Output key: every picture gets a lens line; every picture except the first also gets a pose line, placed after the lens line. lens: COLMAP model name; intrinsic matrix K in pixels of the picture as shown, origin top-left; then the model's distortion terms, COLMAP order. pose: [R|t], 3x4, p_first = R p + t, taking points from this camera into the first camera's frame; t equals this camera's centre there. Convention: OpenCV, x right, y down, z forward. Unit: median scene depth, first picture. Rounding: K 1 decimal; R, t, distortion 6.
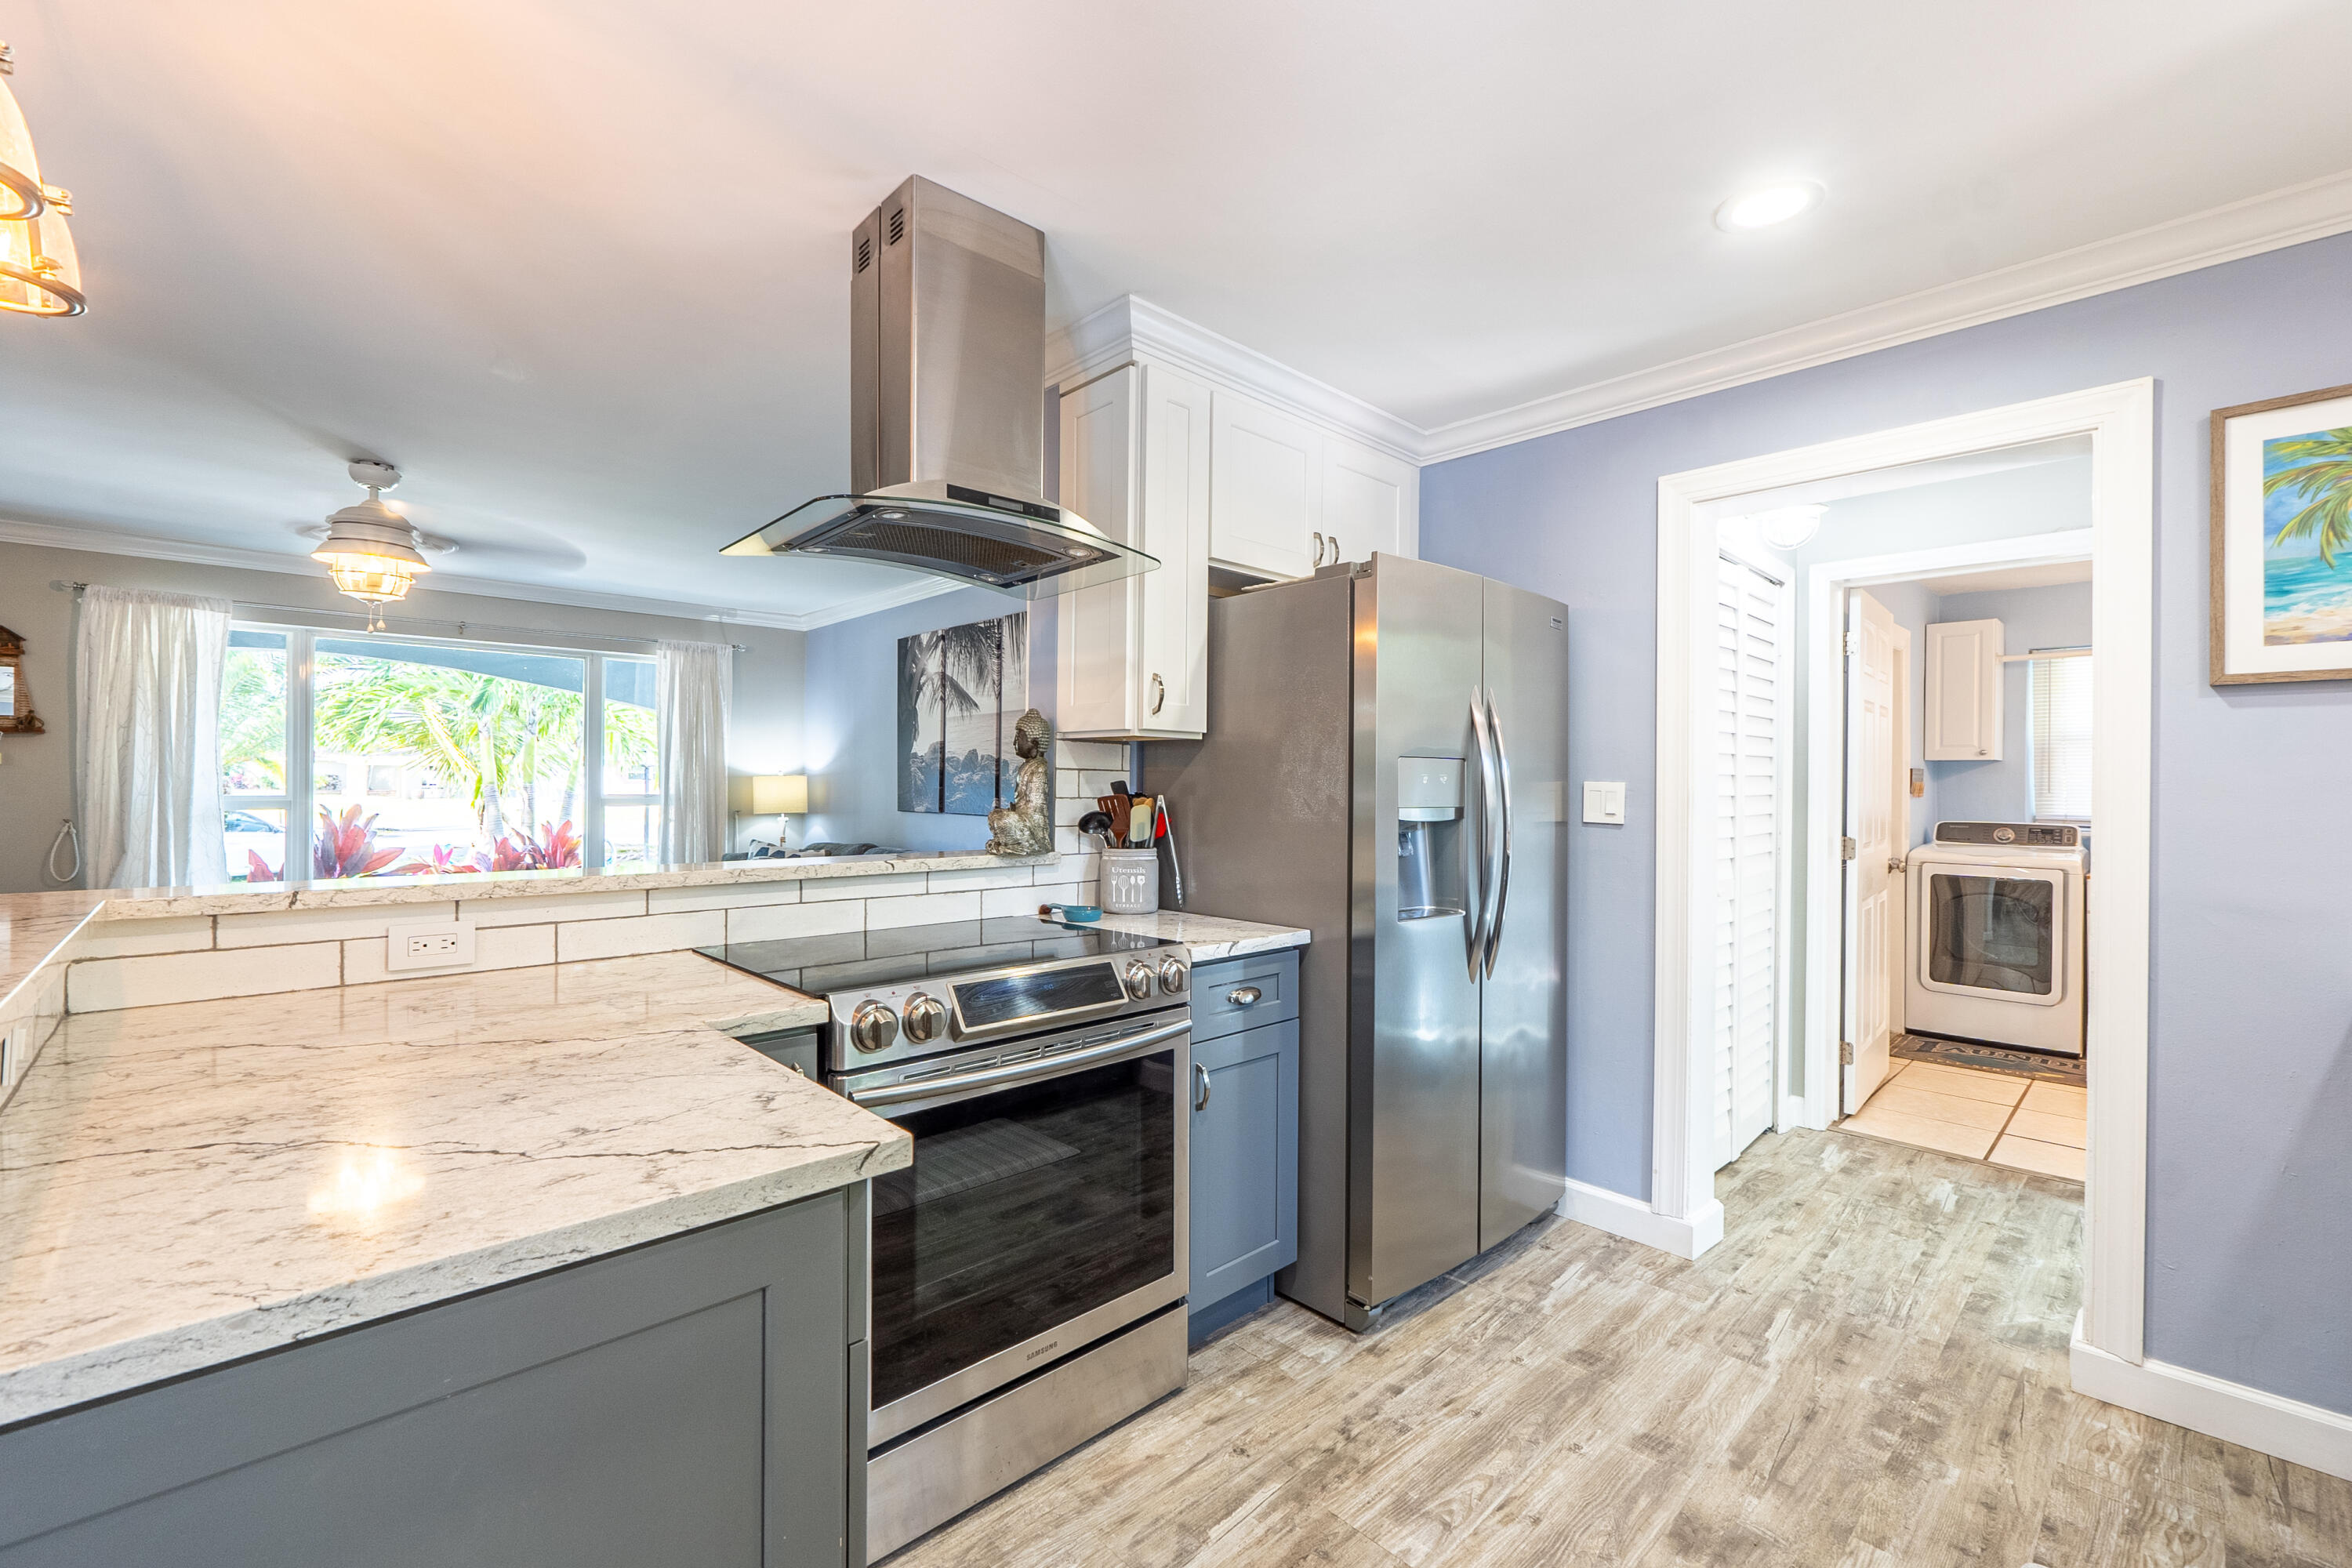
lens RADIAL K [[986.2, 0, 1203.4], [0, 986.2, 779.1], [0, 0, 1]] dist [-0.003591, 0.000013]
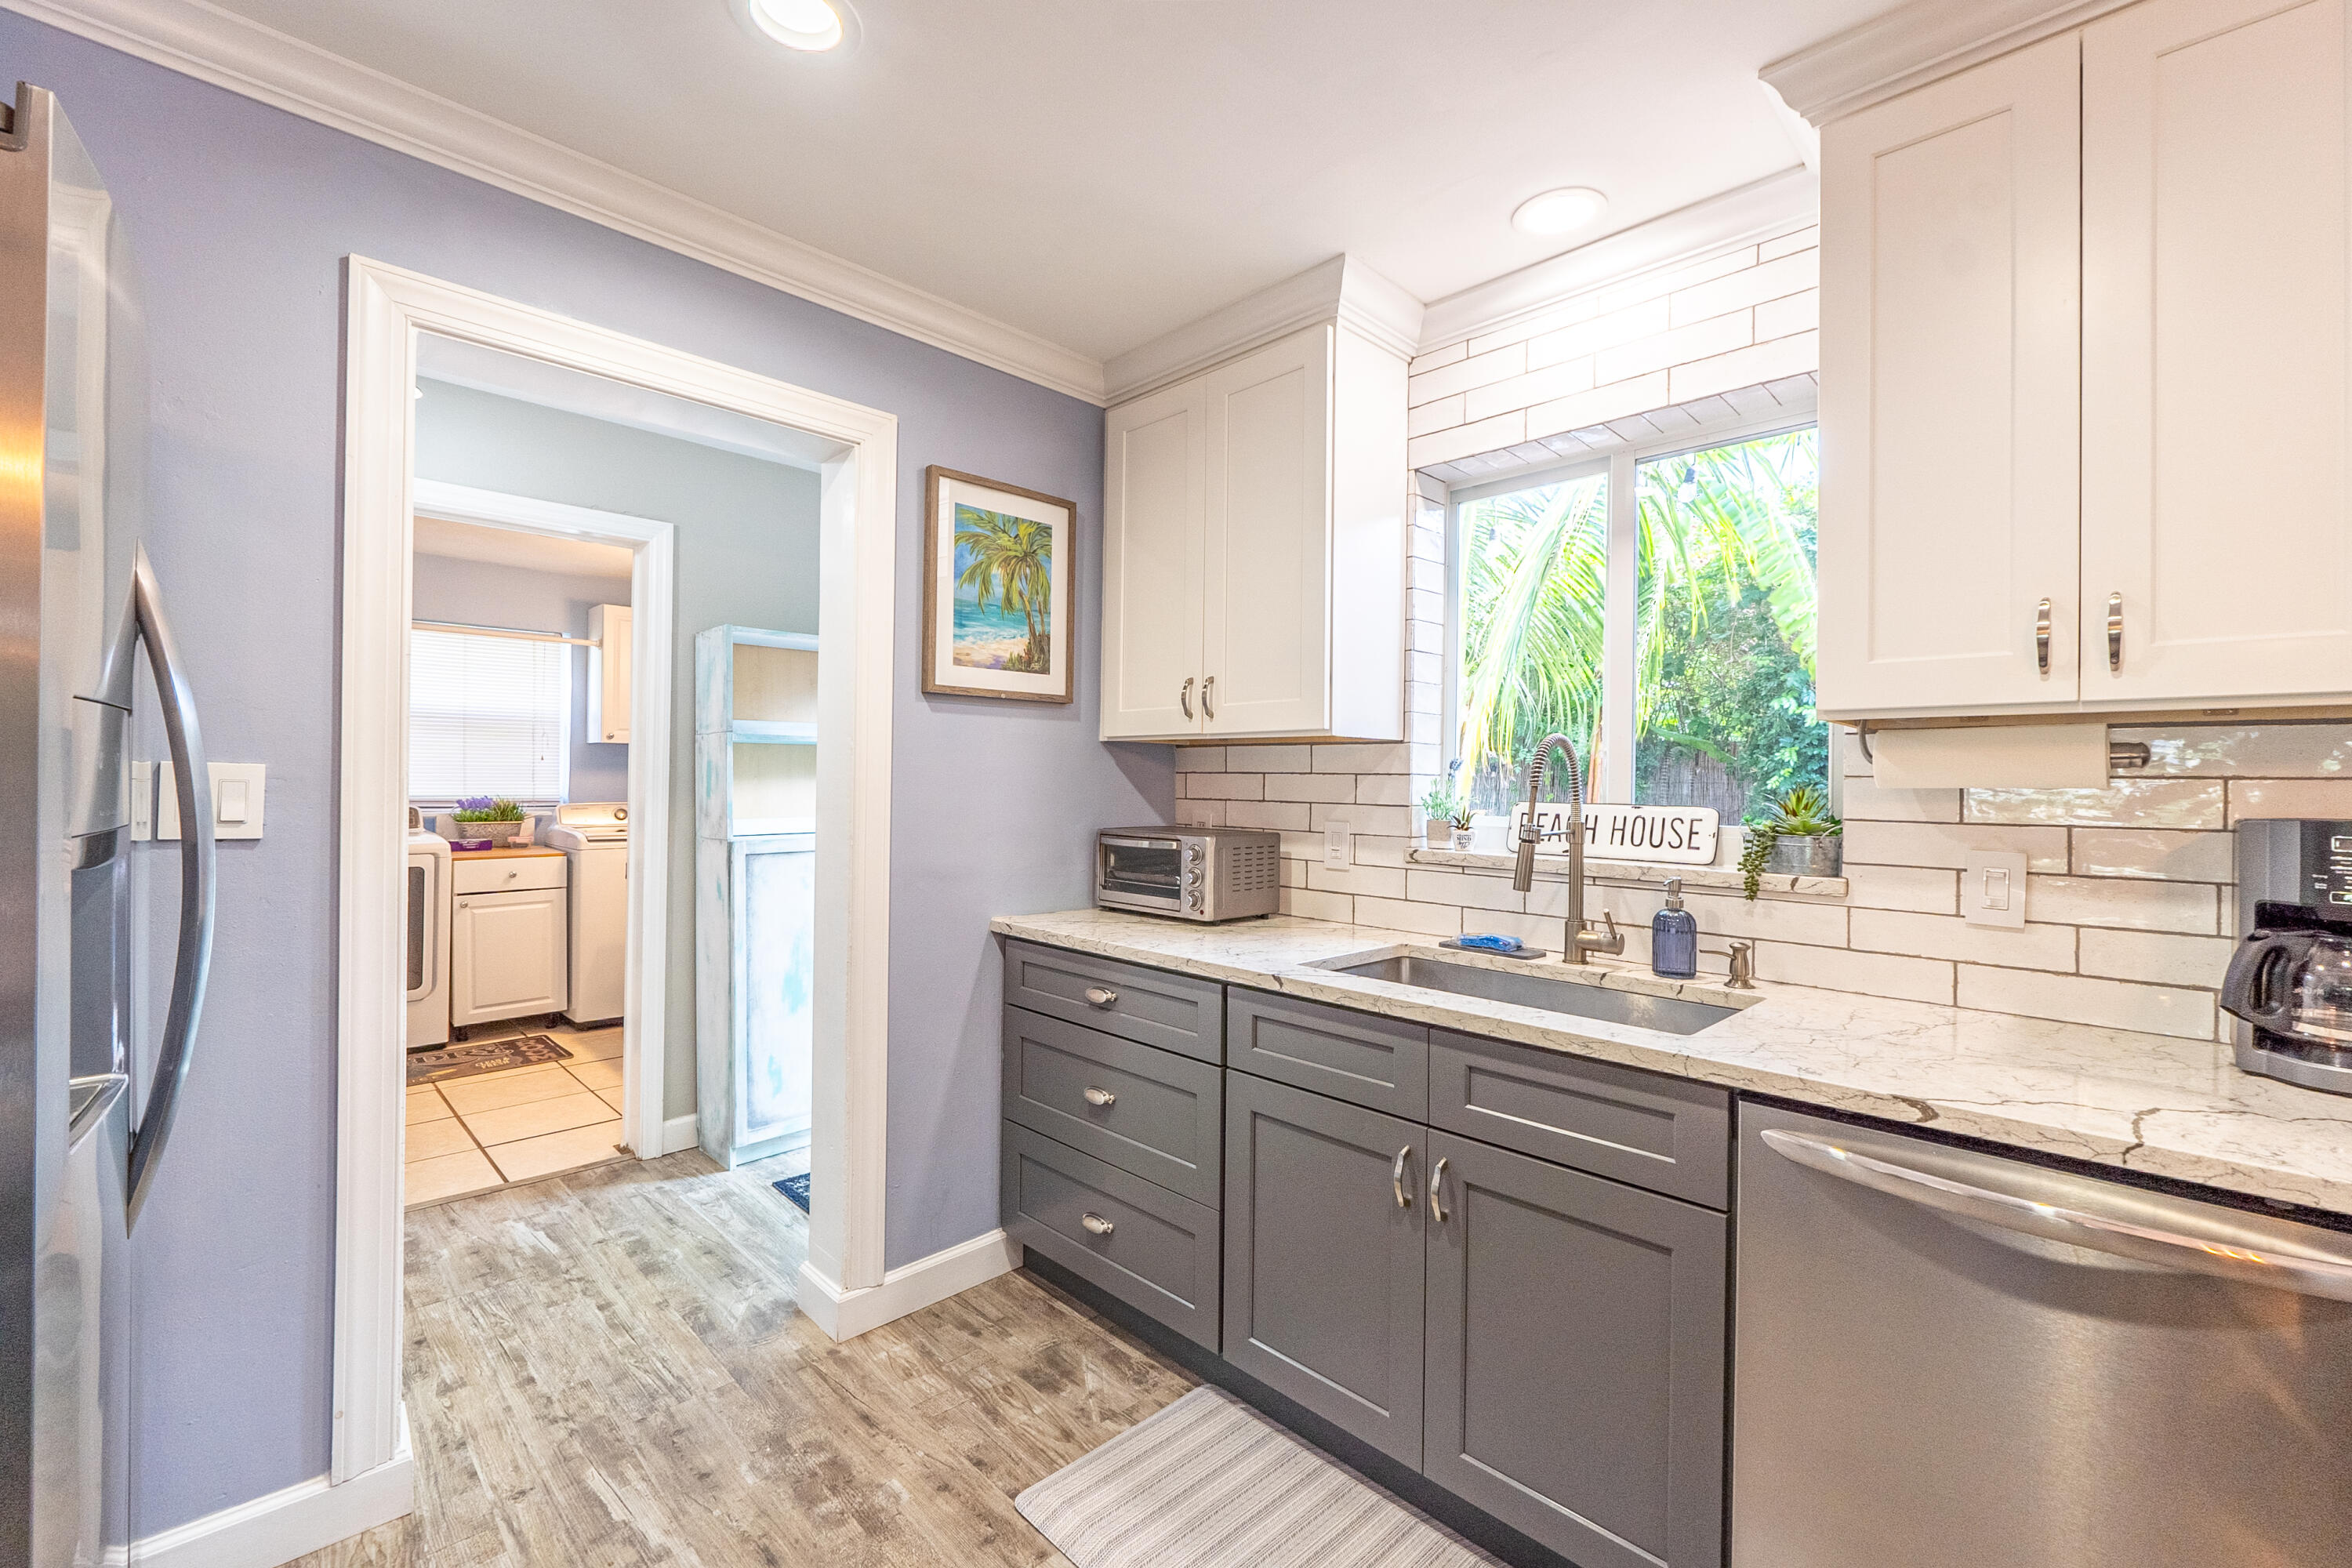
lens RADIAL K [[986.2, 0, 1203.4], [0, 986.2, 779.1], [0, 0, 1]] dist [-0.003591, 0.000013]
pose [[-0.009224, -0.009974, 0.999908, -0.188405], [-0.023094, 0.999686, 0.009758, -0.008258], [-0.999691, -0.023001, -0.009451, 0.662419]]
